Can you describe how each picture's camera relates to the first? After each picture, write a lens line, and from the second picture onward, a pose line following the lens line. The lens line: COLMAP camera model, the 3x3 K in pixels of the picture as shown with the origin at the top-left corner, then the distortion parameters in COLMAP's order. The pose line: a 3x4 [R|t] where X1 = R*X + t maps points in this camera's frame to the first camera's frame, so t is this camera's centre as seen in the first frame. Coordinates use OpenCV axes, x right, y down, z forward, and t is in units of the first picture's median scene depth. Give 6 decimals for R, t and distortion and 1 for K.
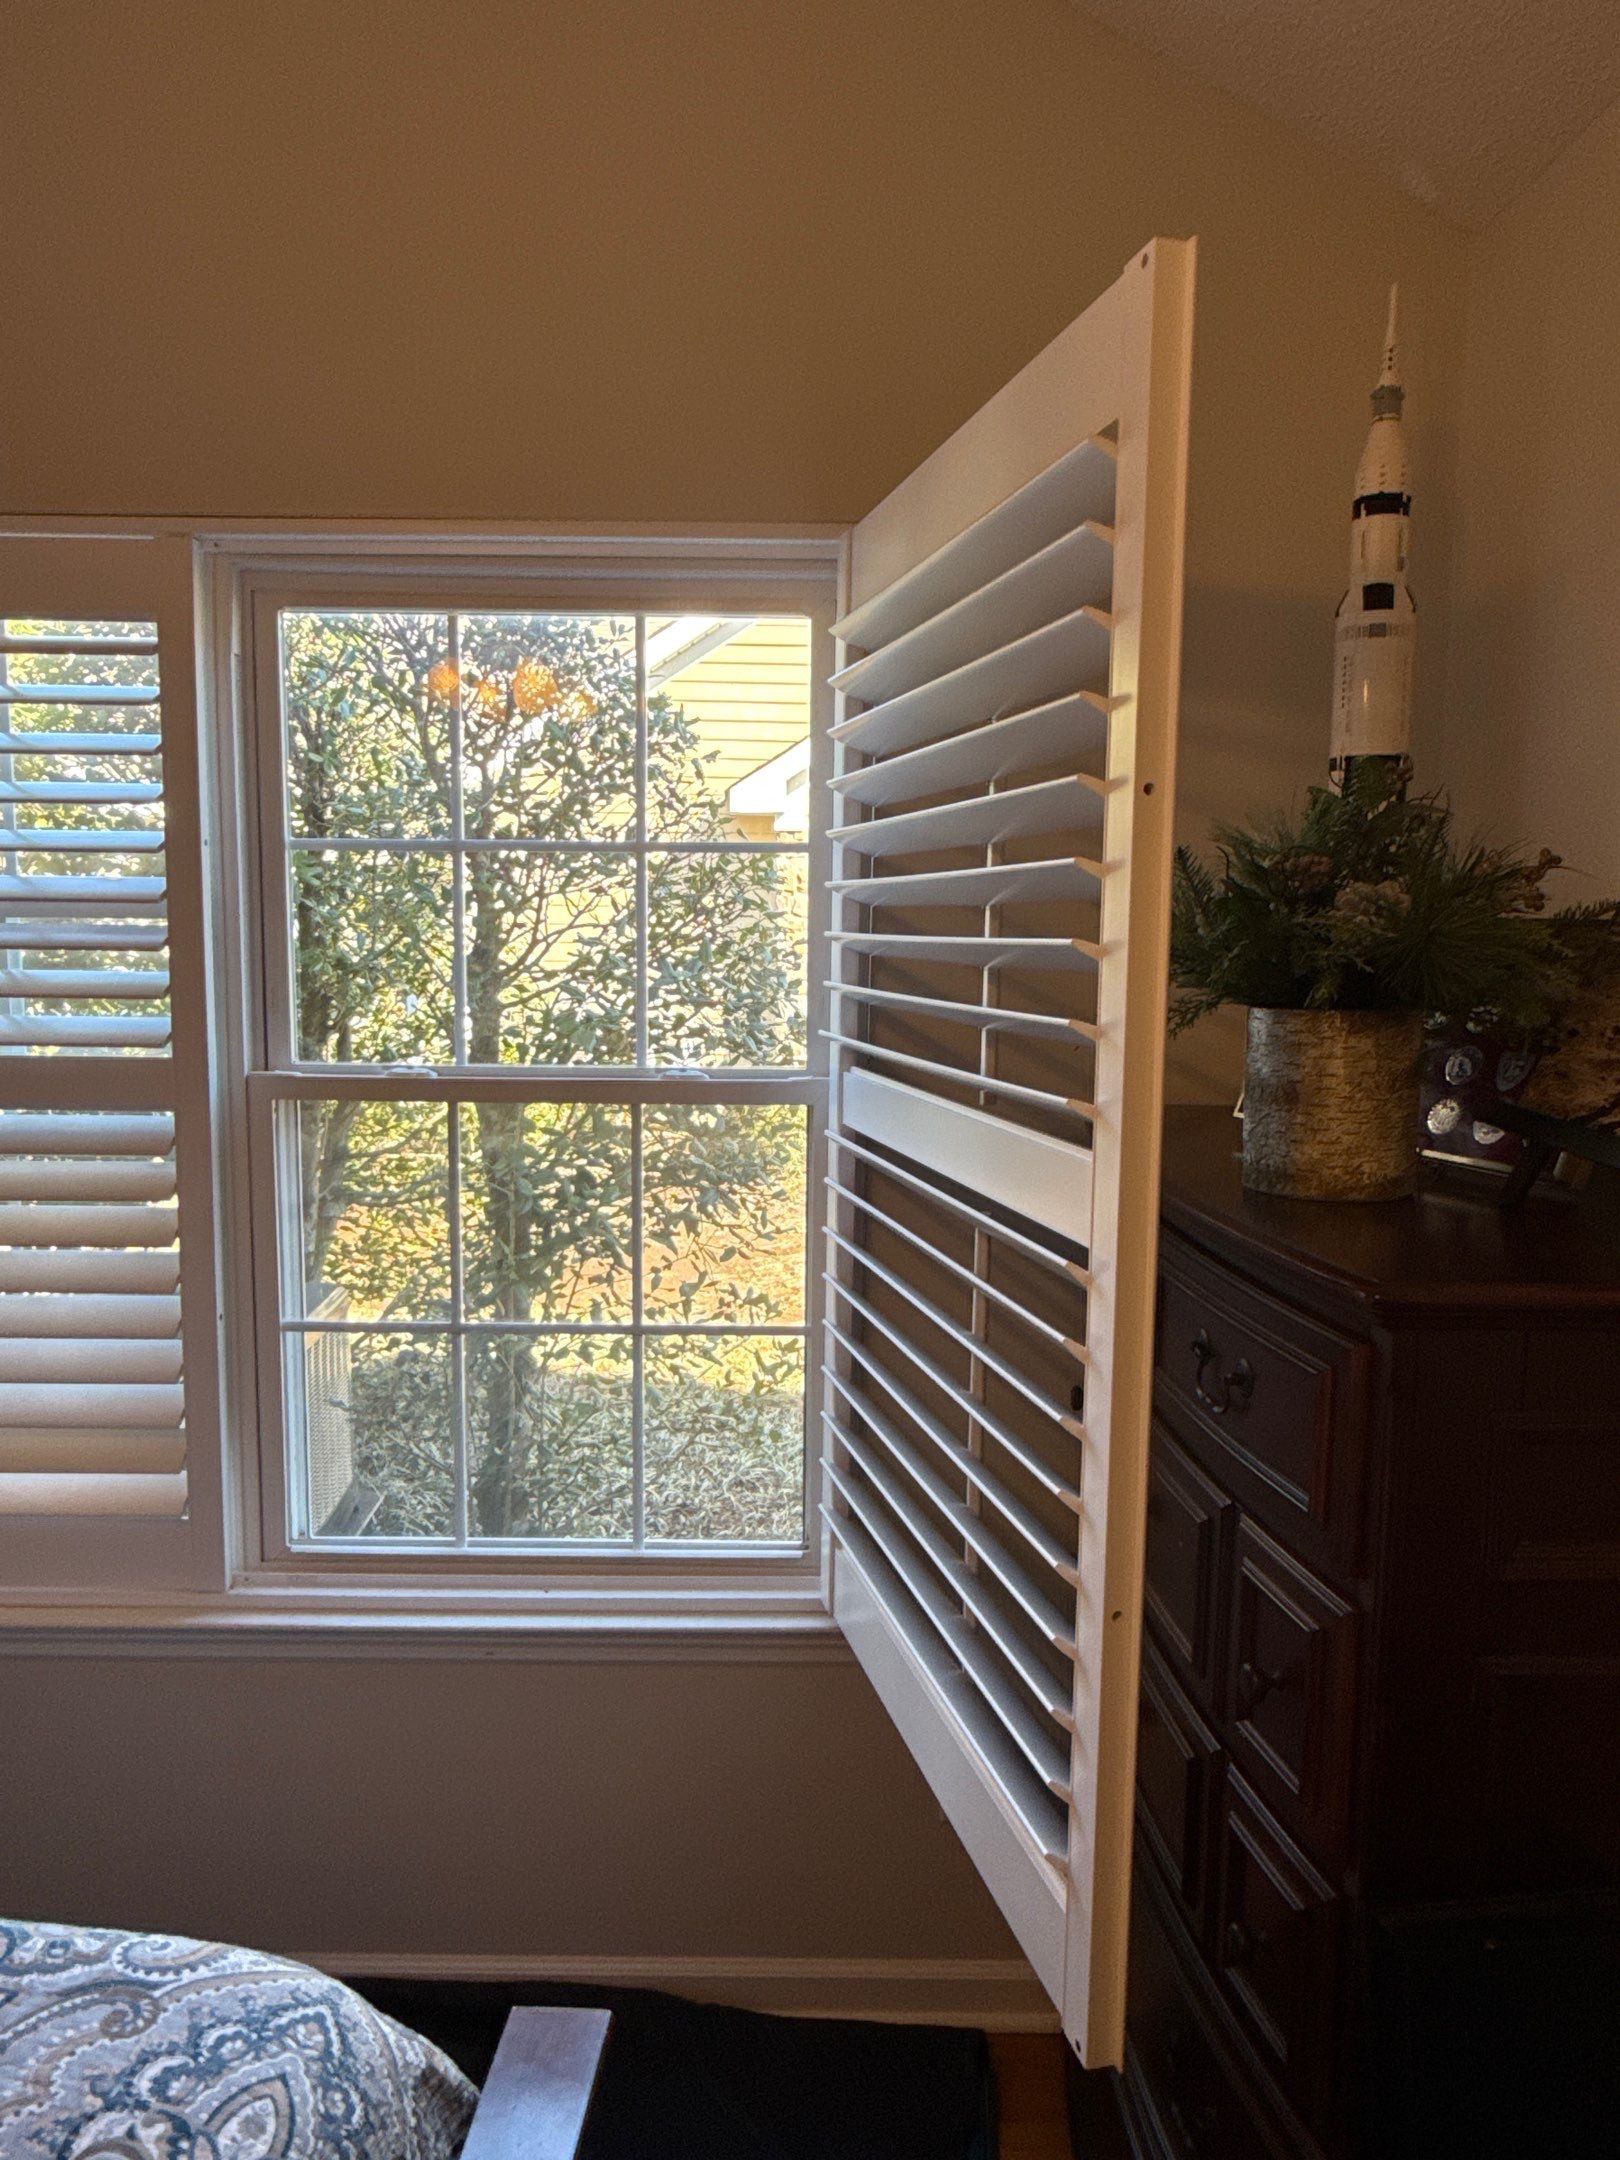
lens RADIAL K [[1462.6, 0, 805.6], [0, 1462.6, 1085.5], [0, 0, 1]] dist [0.004717, 0.009169]
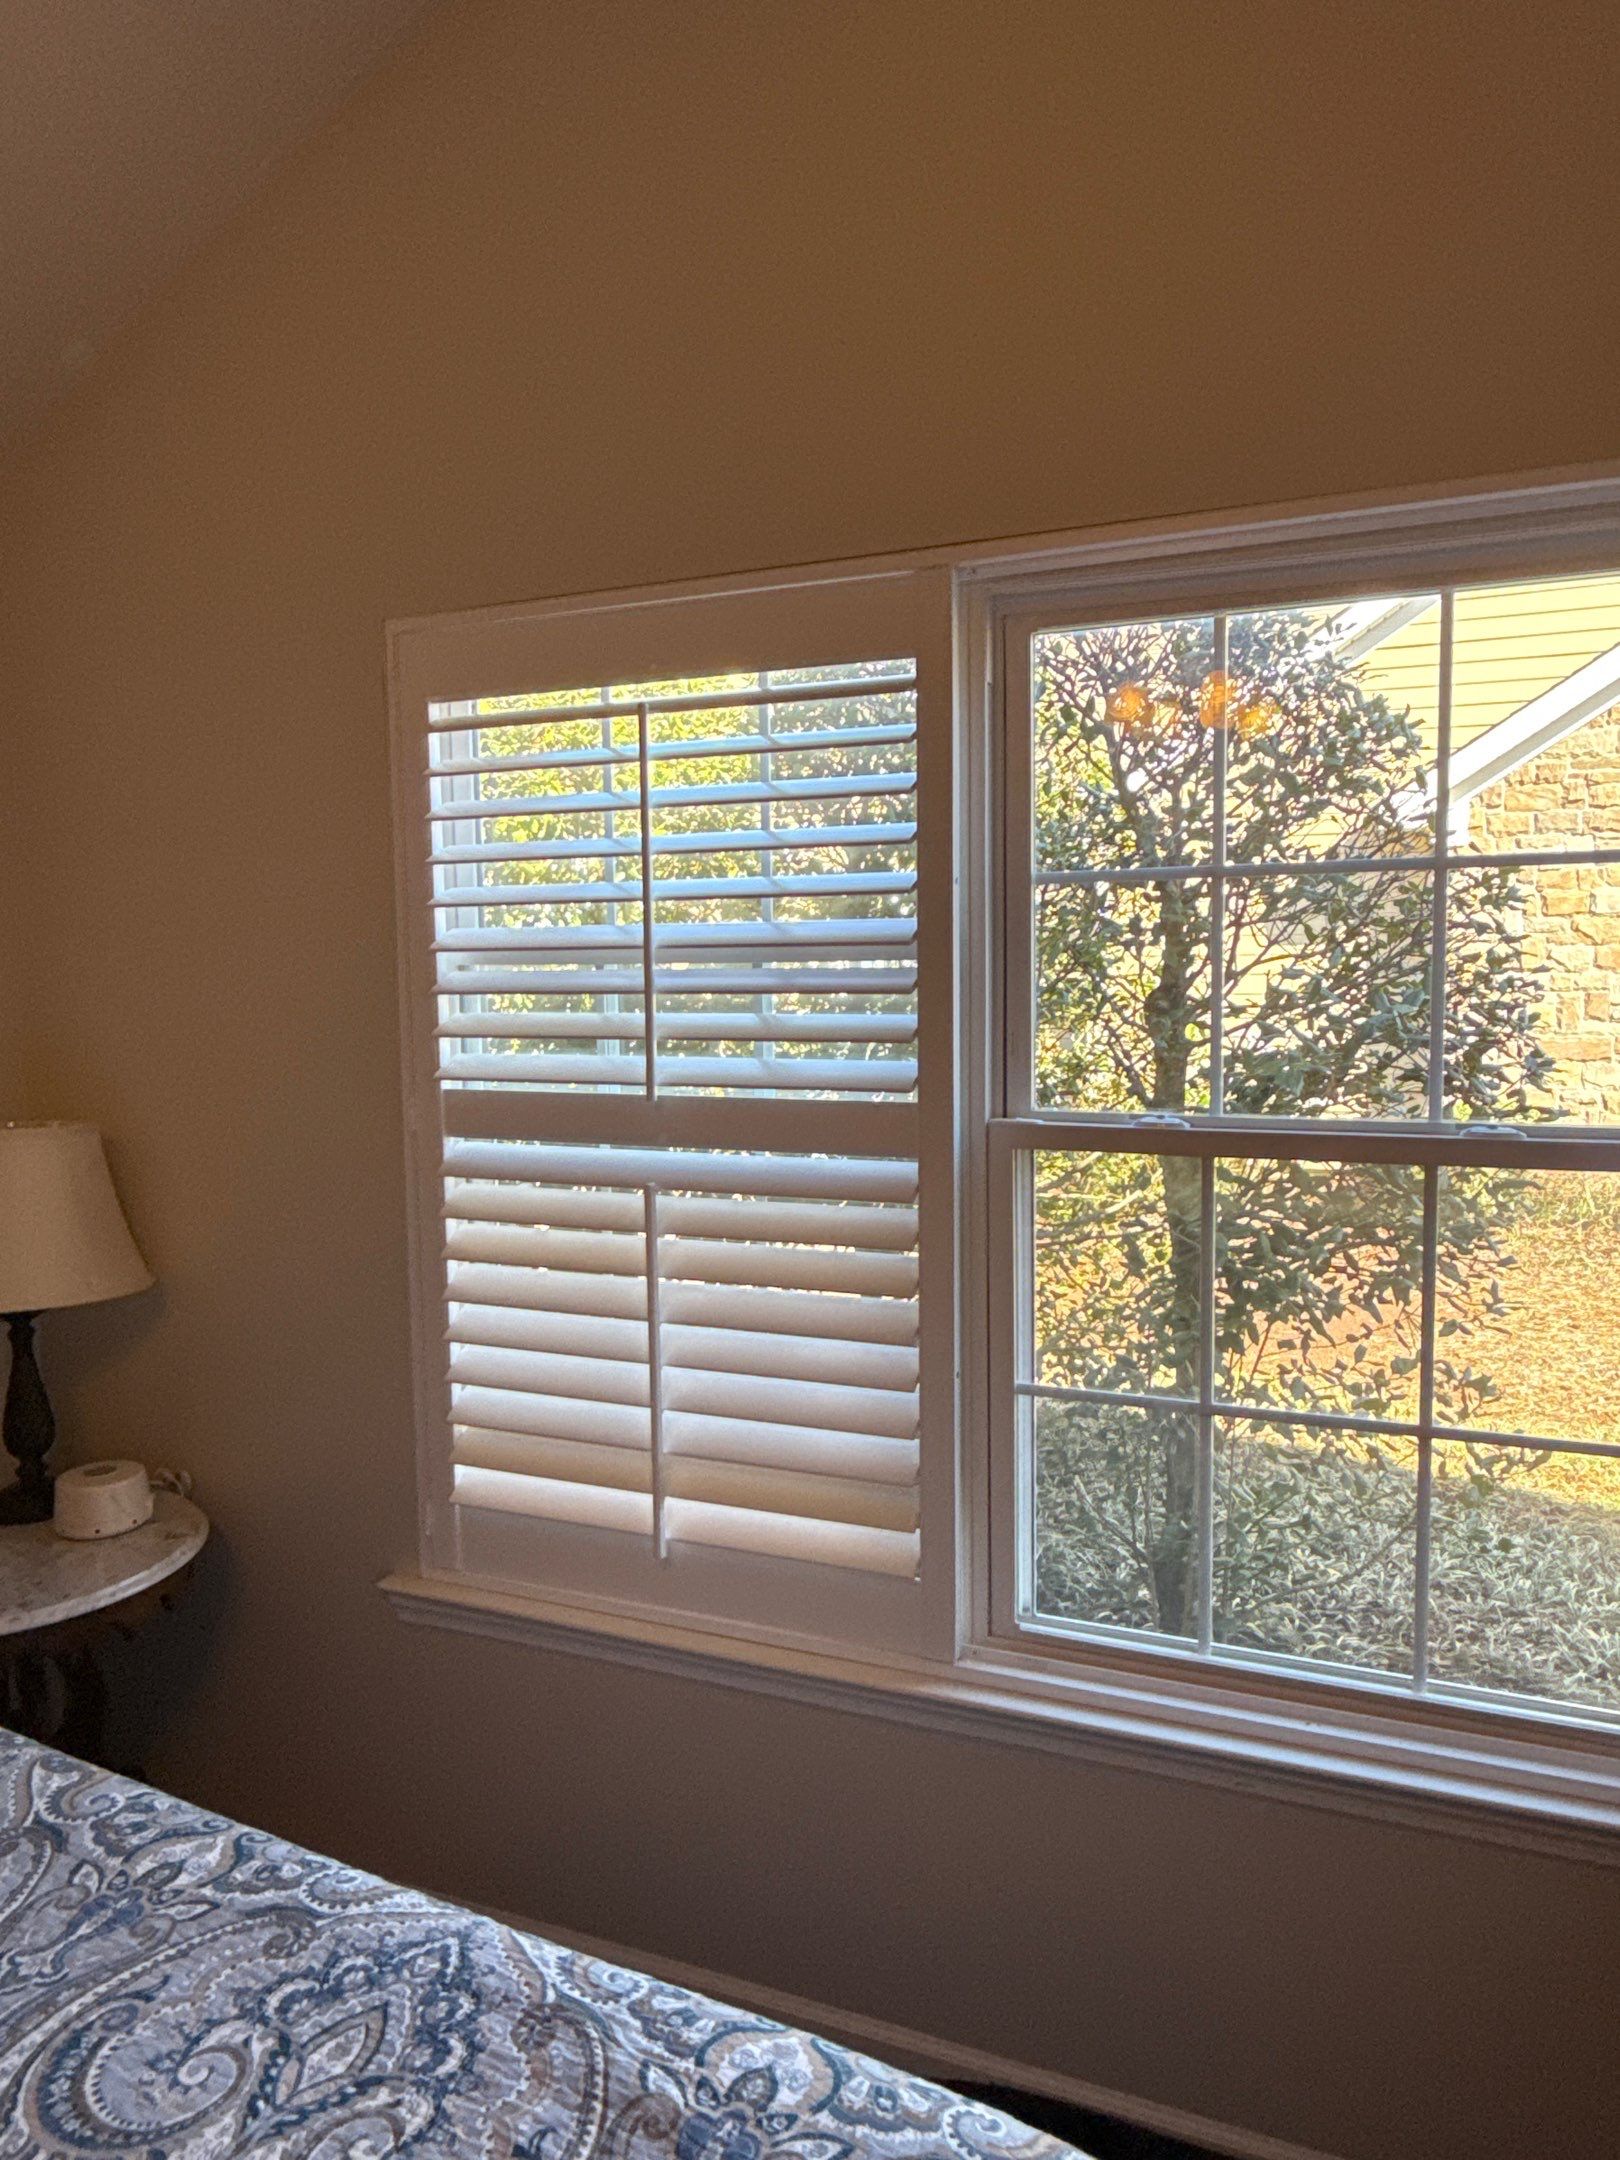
lens RADIAL K [[1462.6, 0, 810.5], [0, 1462.6, 1084.8], [0, 0, 1]] dist [0.004717, 0.009169]
pose [[0.922143, 0.010147, -0.386717, -0.069253], [-0.018908, 0.999643, -0.018858, -0.006498], [0.386388, 0.024702, 0.922006, 0.044510]]
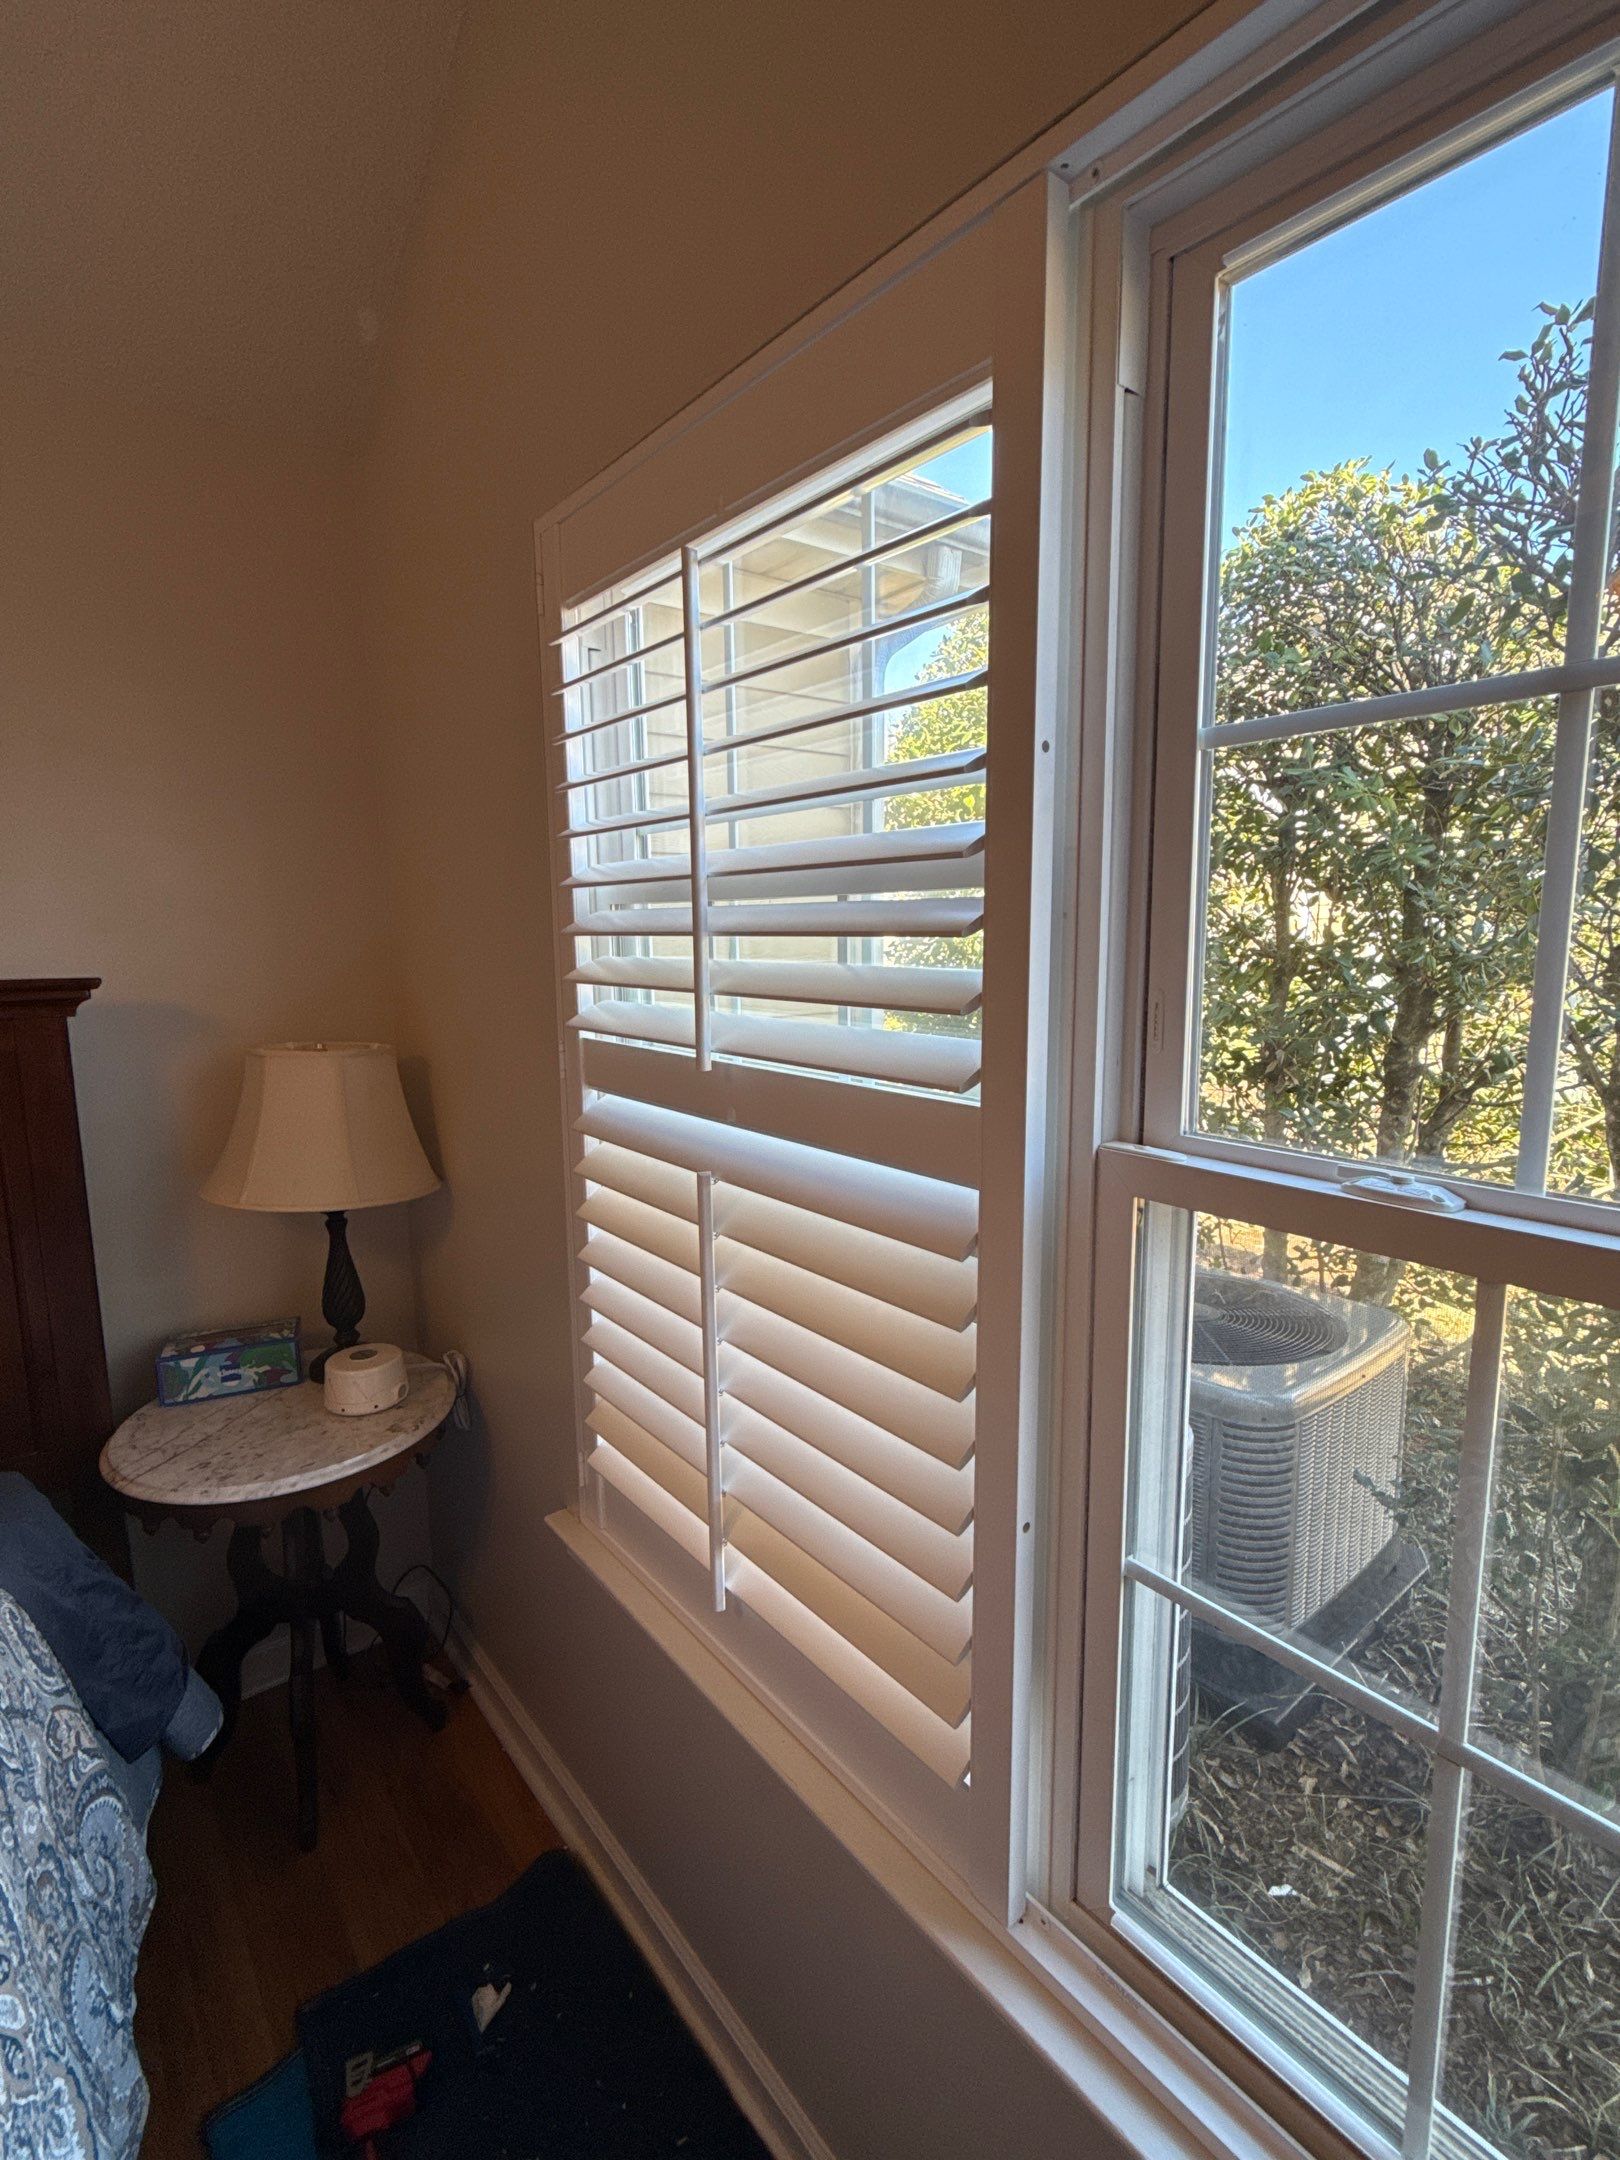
lens RADIAL K [[1041.7, 0, 806.9], [0, 1041.7, 1089.4], [0, 0, 1]] dist [0.008198, 0.000481]
pose [[0.620747, 0.104470, -0.777019, -0.074650], [-0.068756, 0.994518, 0.078785, -0.031910], [0.780990, 0.004519, 0.624527, 0.372594]]
